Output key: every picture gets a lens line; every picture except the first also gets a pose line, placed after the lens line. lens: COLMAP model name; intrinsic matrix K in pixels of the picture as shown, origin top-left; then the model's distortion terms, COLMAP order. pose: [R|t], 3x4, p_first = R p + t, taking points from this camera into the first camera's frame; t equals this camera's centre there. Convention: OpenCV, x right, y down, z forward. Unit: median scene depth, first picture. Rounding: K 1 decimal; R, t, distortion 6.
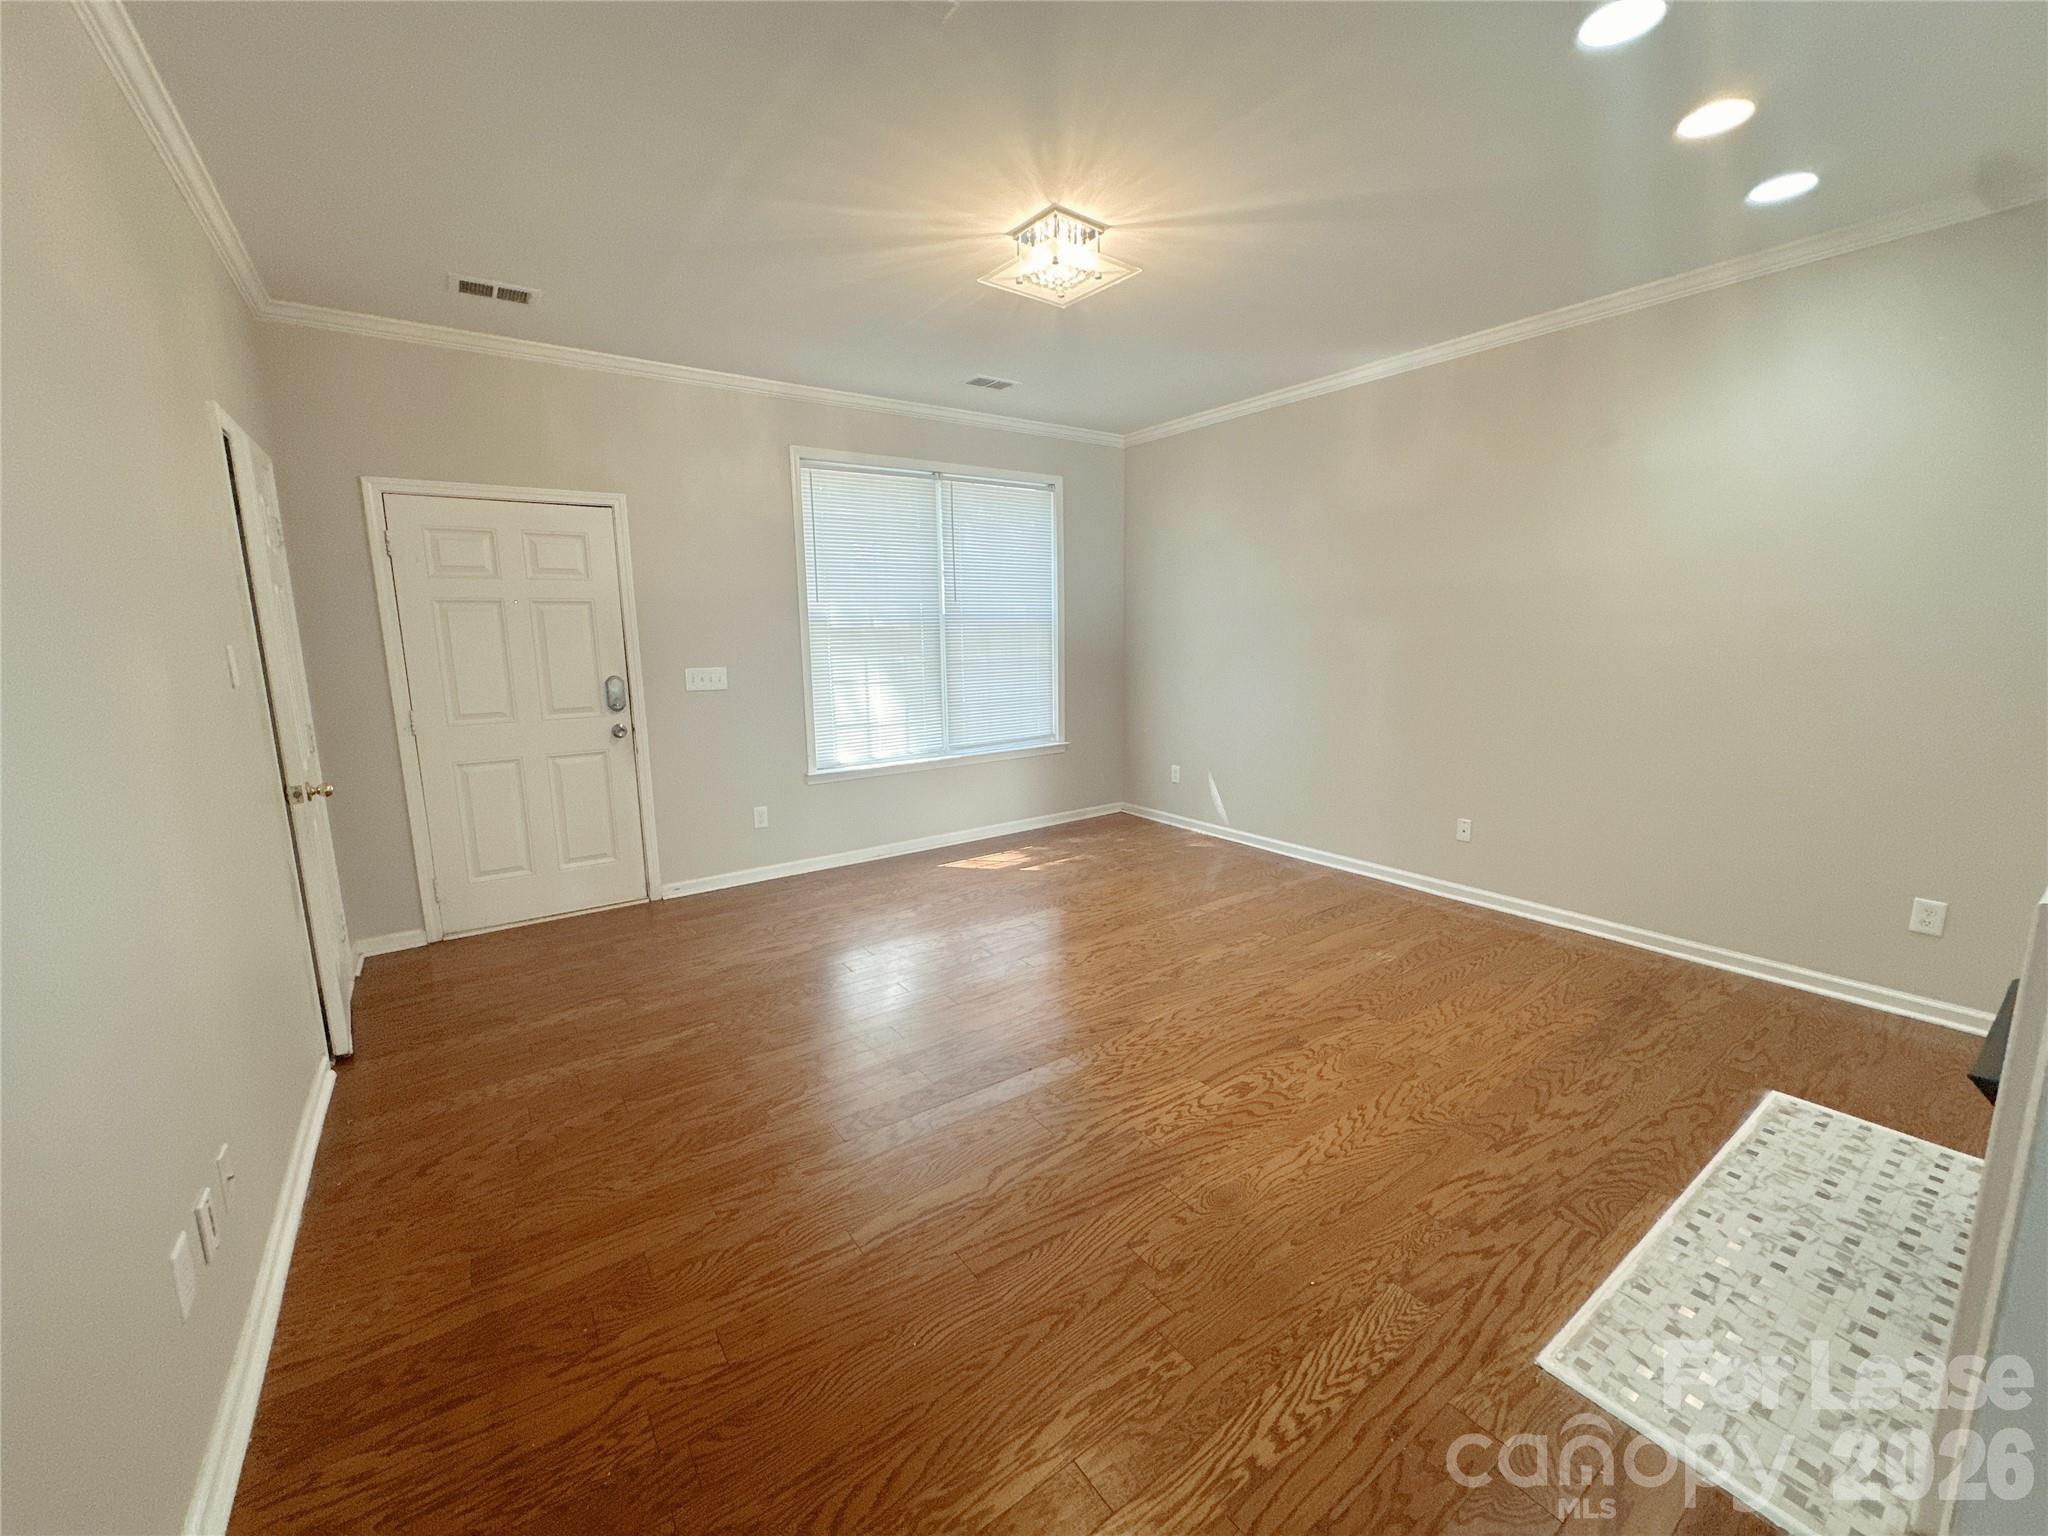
lens RADIAL K [[816.8, 0, 1024.9], [0, 816.8, 768.4], [0, 0, 1]] dist [-0.001346, 0.000080]
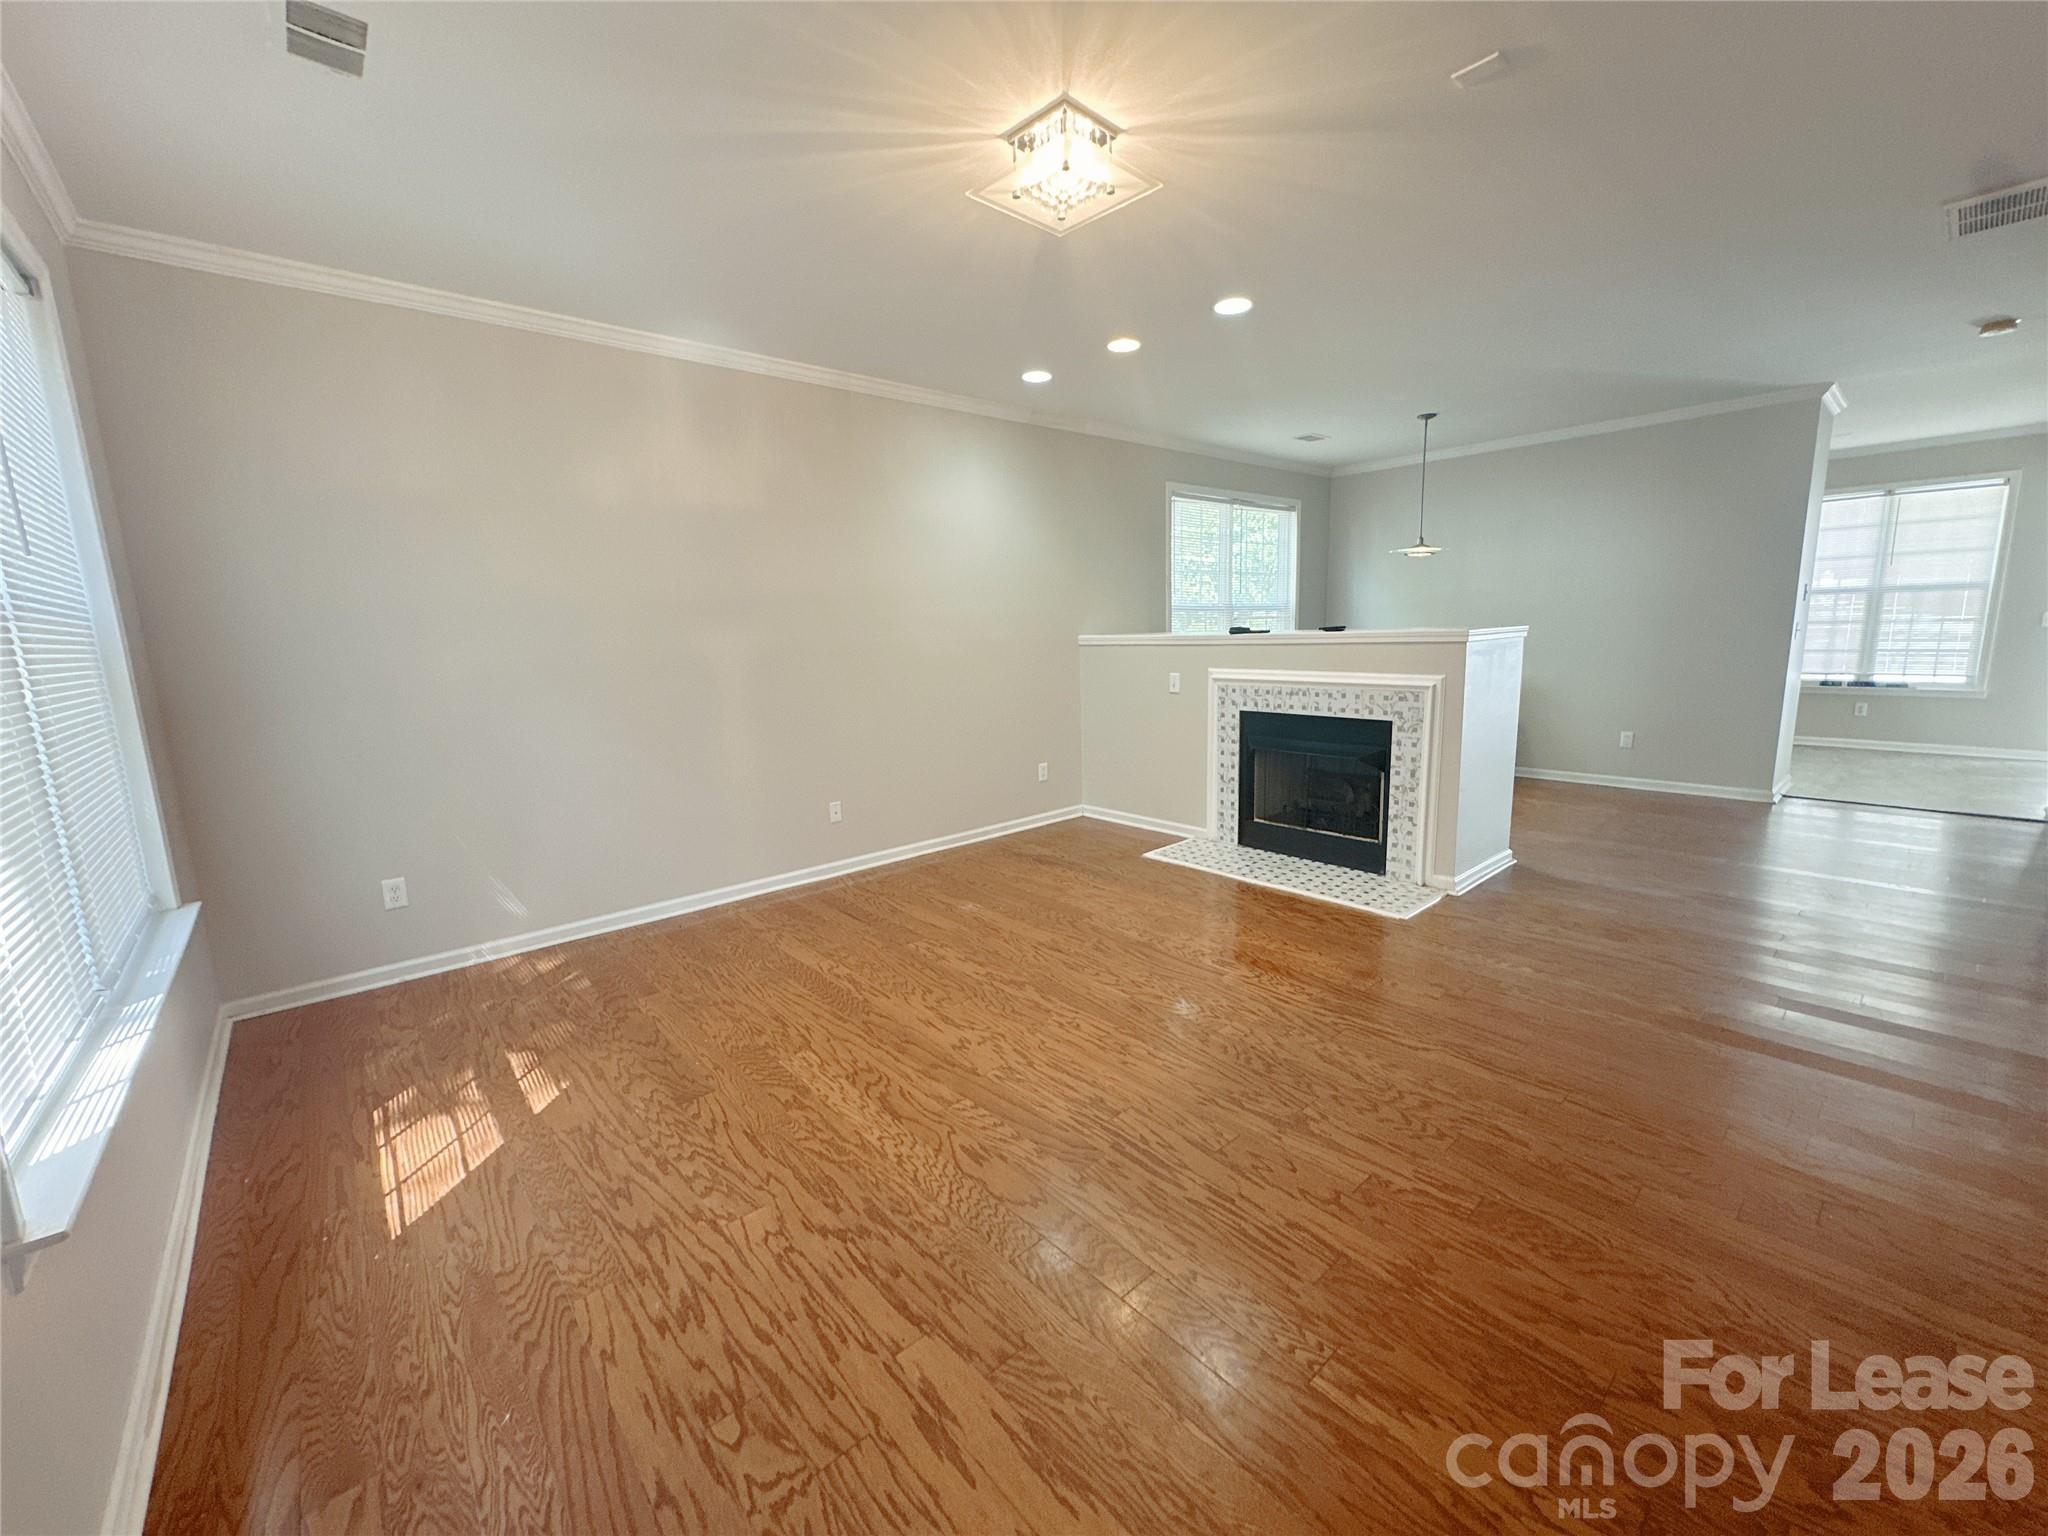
lens RADIAL K [[816.8, 0, 1023.6], [0, 816.8, 759.6], [0, 0, 1]] dist [-0.001346, 0.000080]
pose [[-0.103659, -0.141484, 0.984498, -0.636371], [0.200144, 0.966616, 0.159988, -0.133140], [-0.974268, 0.213626, -0.071881, 0.899383]]
